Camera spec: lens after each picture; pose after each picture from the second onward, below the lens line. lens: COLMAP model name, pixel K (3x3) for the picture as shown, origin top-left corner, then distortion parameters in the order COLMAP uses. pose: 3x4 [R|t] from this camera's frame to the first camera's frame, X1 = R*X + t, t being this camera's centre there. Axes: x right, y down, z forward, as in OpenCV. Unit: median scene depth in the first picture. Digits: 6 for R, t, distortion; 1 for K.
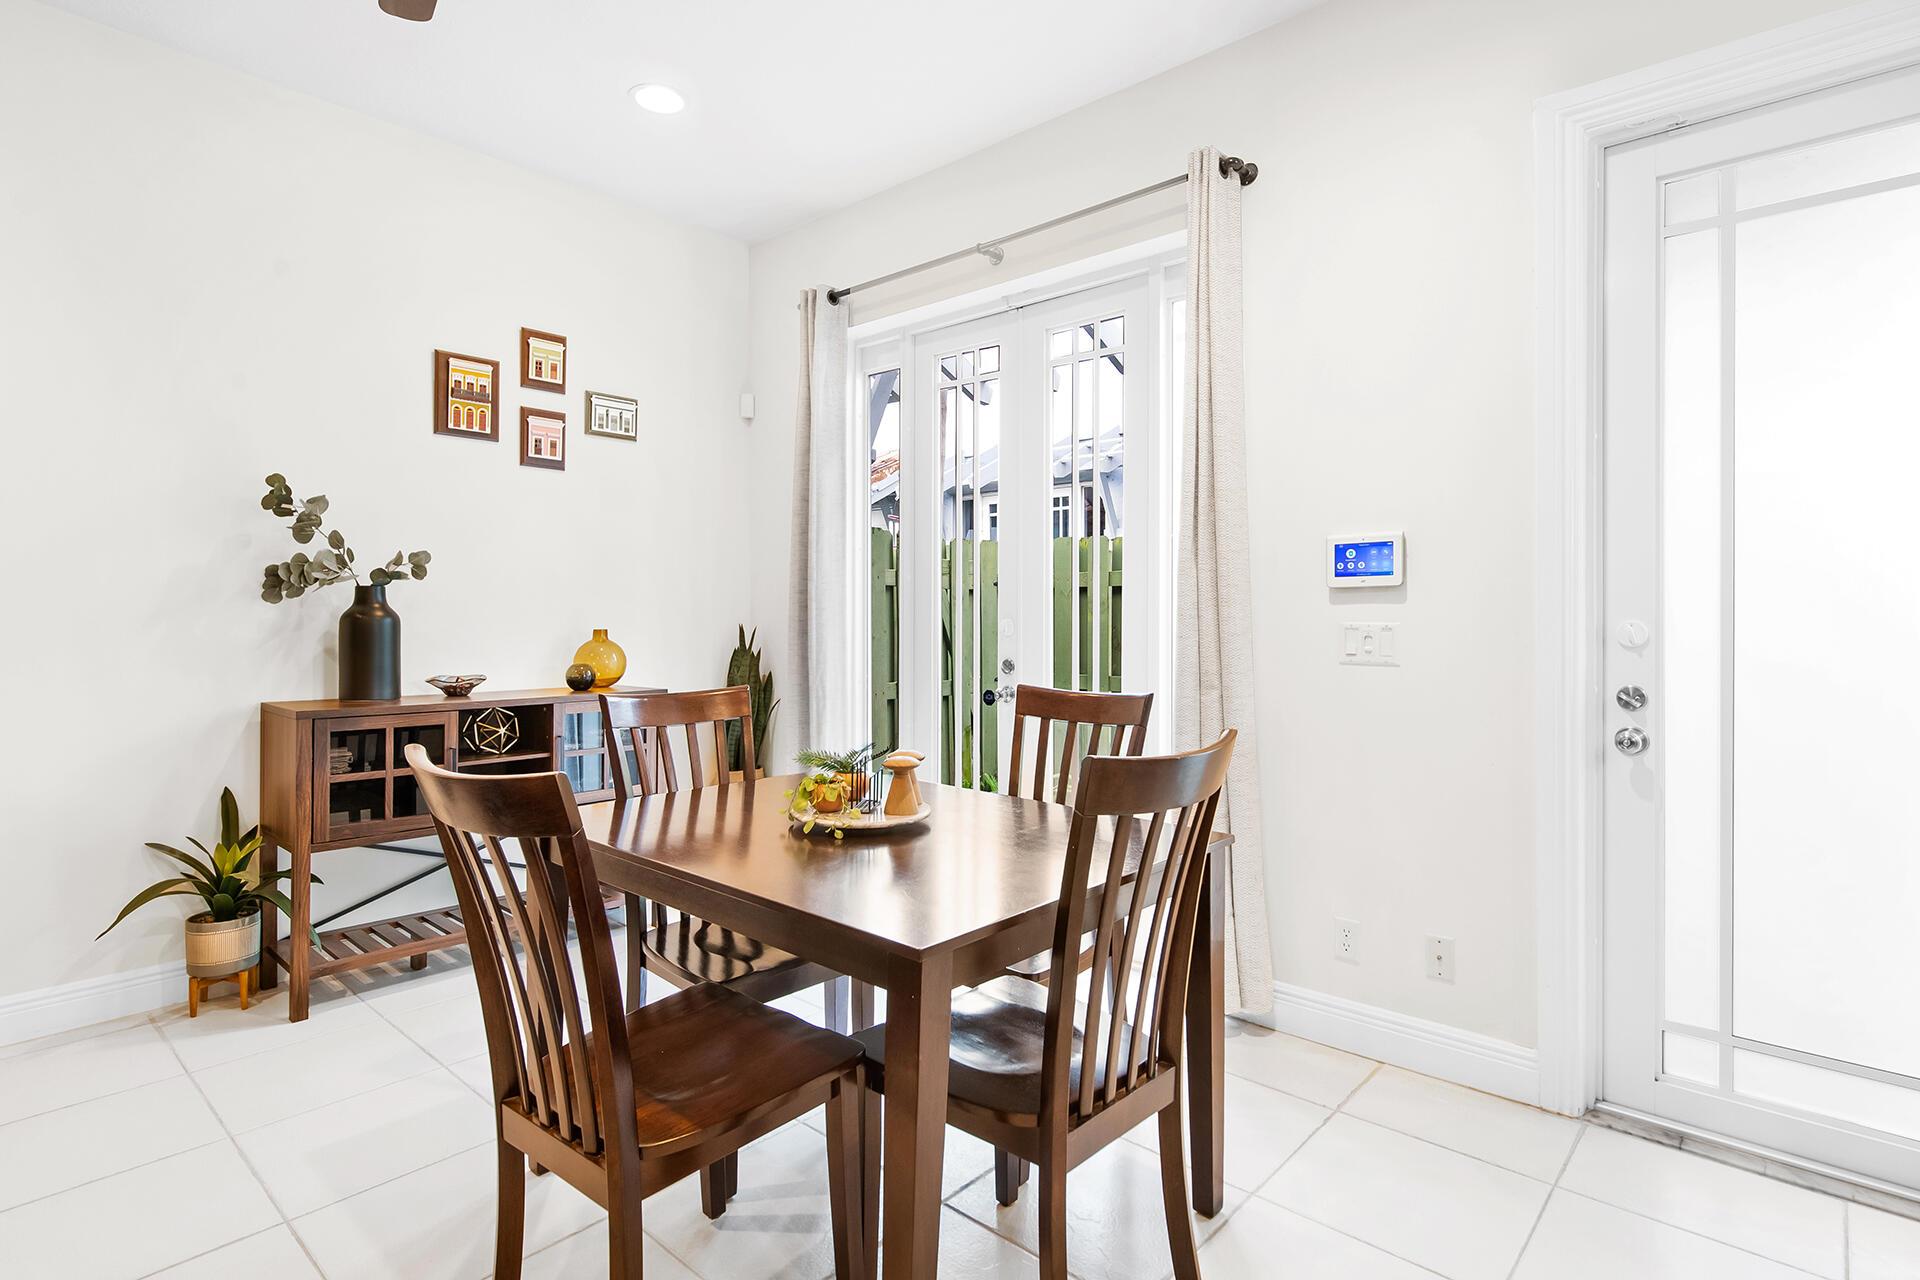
lens RADIAL K [[960.0, 0, 964.6], [0, 960.0, 611.8], [0, 0, 1]] dist [0.020882, -0.000065]
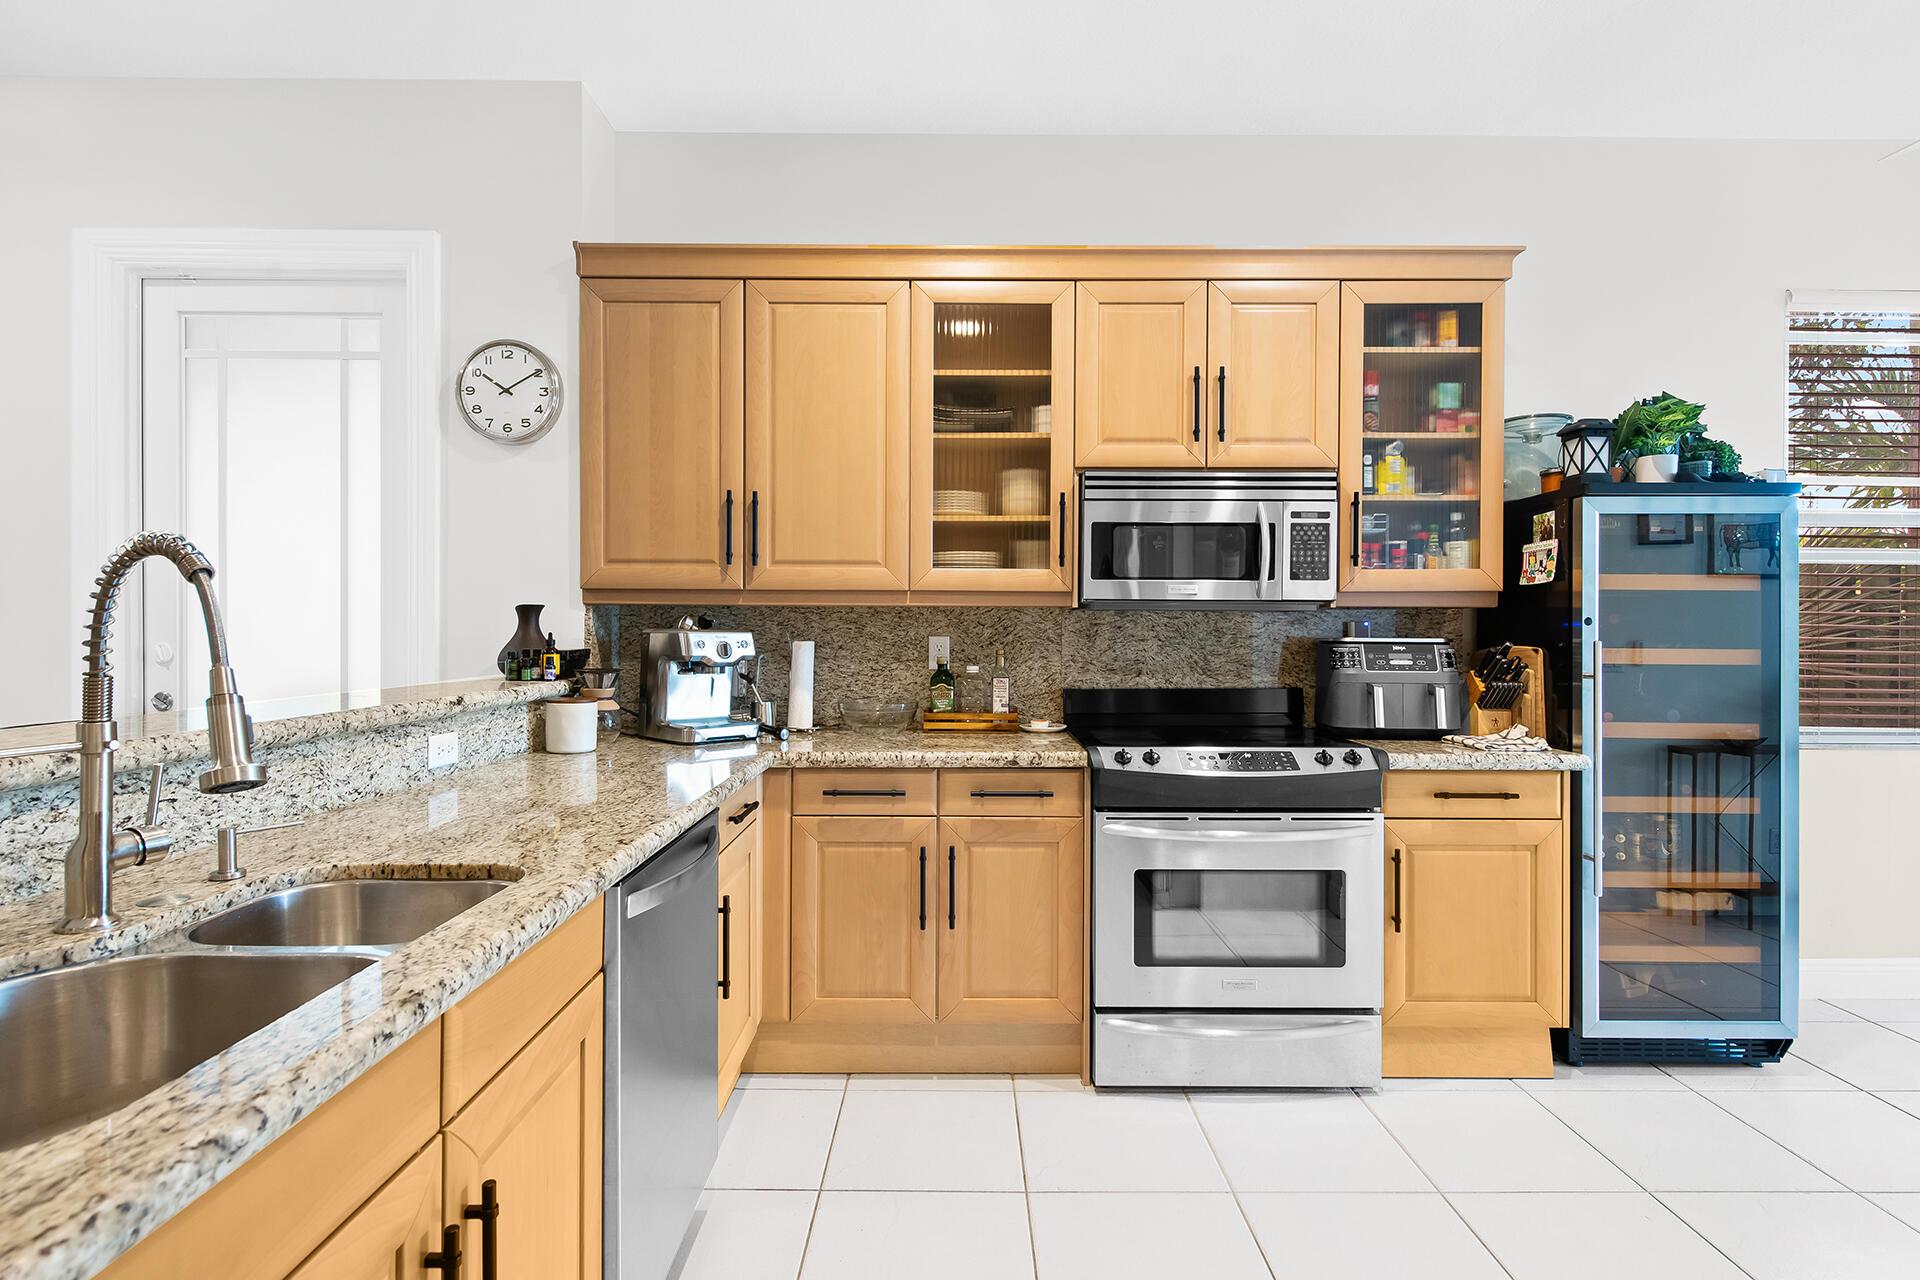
lens RADIAL K [[941.6, 0, 960.0], [0, 941.6, 640.0], [0, 0, 1]] dist [0.017627, -0.008033]
pose [[0.745491, -0.001021, 0.666515, 0.446158], [-0.002647, 0.999986, 0.004493, -0.003135], [-0.666510, -0.005114, 0.745478, -0.478359]]
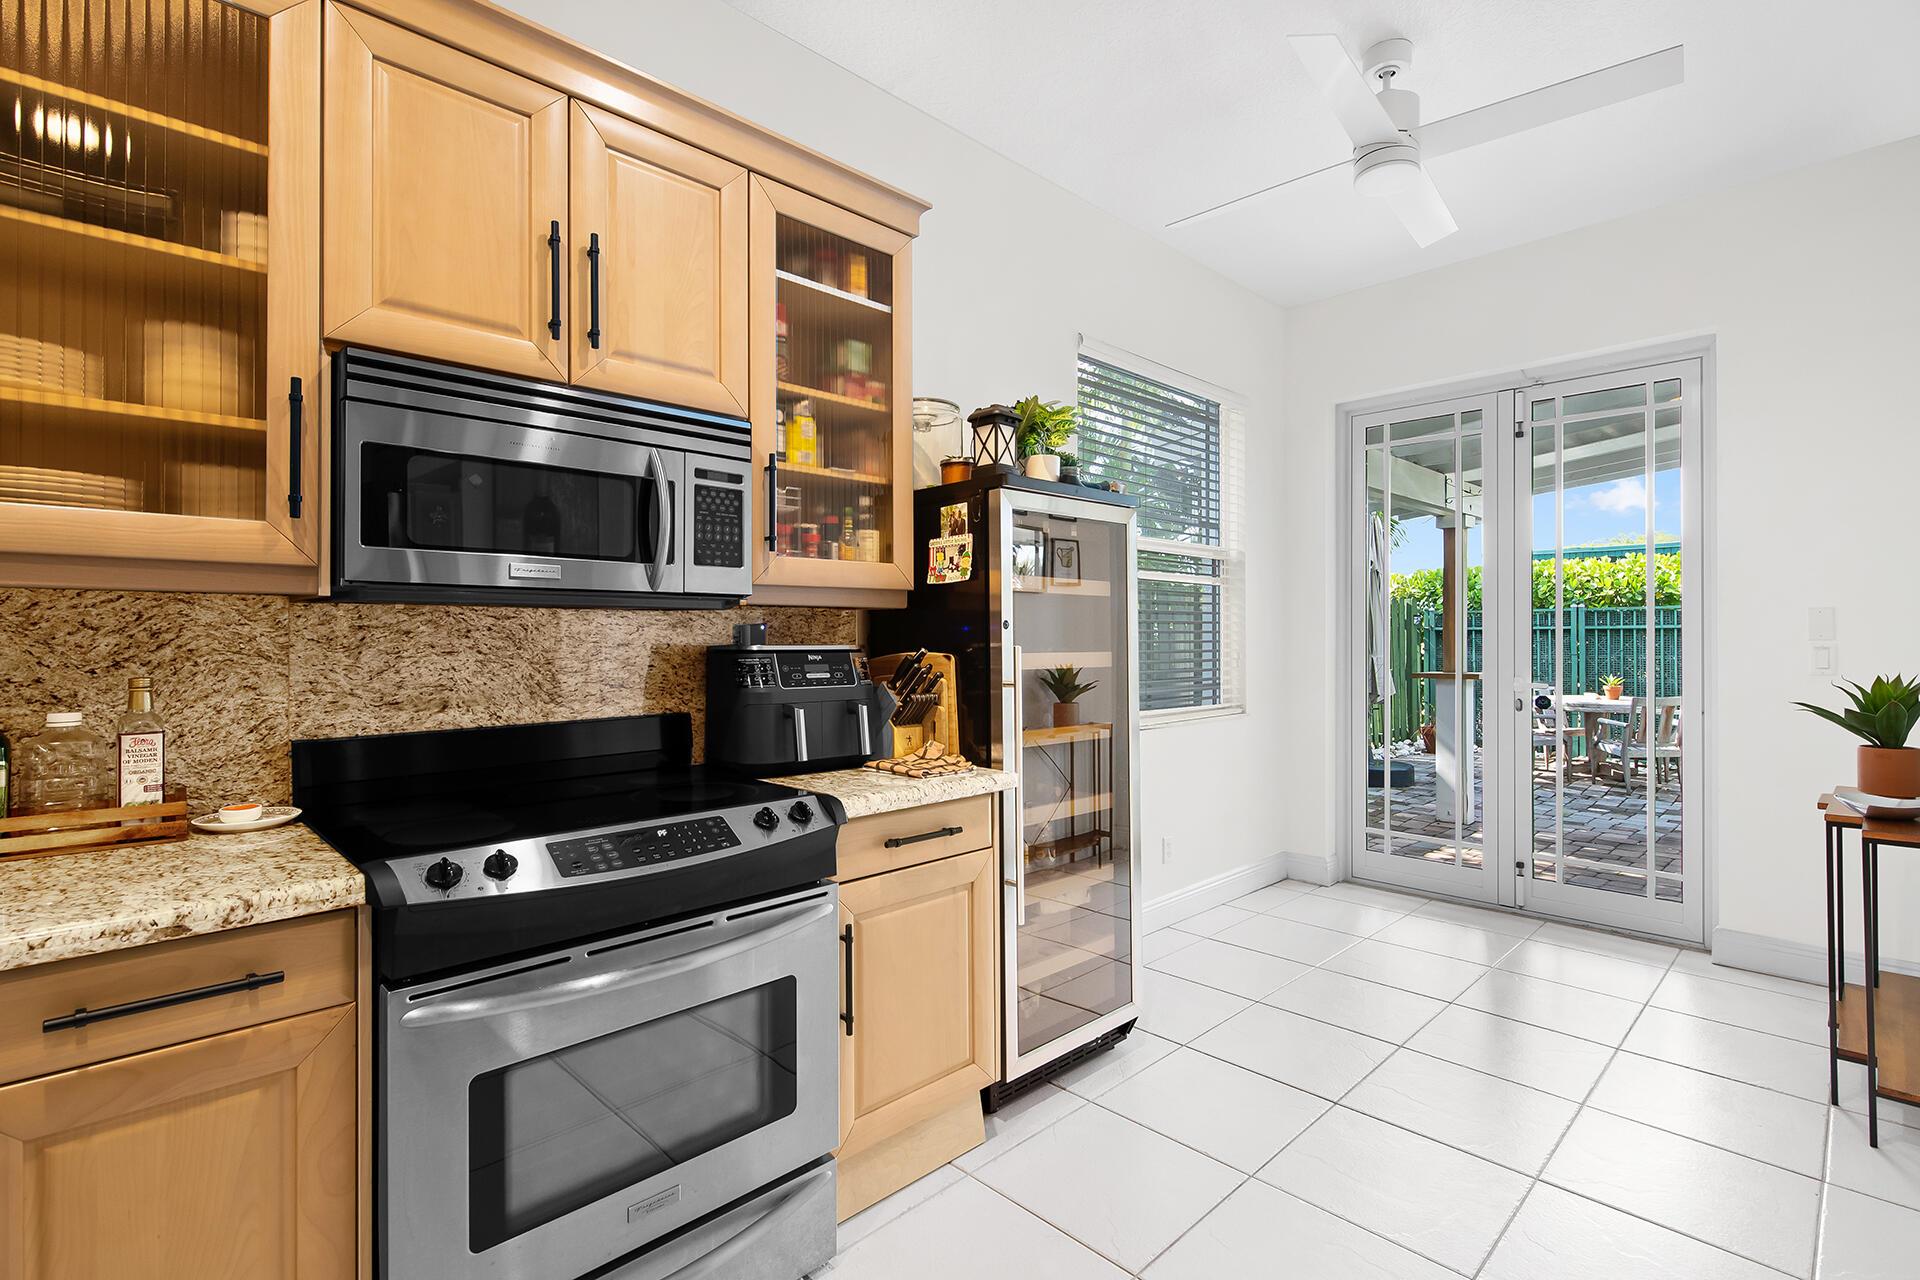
lens RADIAL K [[898.5, 0, 957.0], [0, 898.5, 632.0], [0, 0, 1]] dist [0.012066, -0.008469]
pose [[0.072308, 0.007012, 0.997358, 0.676383], [0.006515, 0.999951, -0.007503, -0.006029], [-0.997361, 0.007041, 0.072259, -0.250067]]
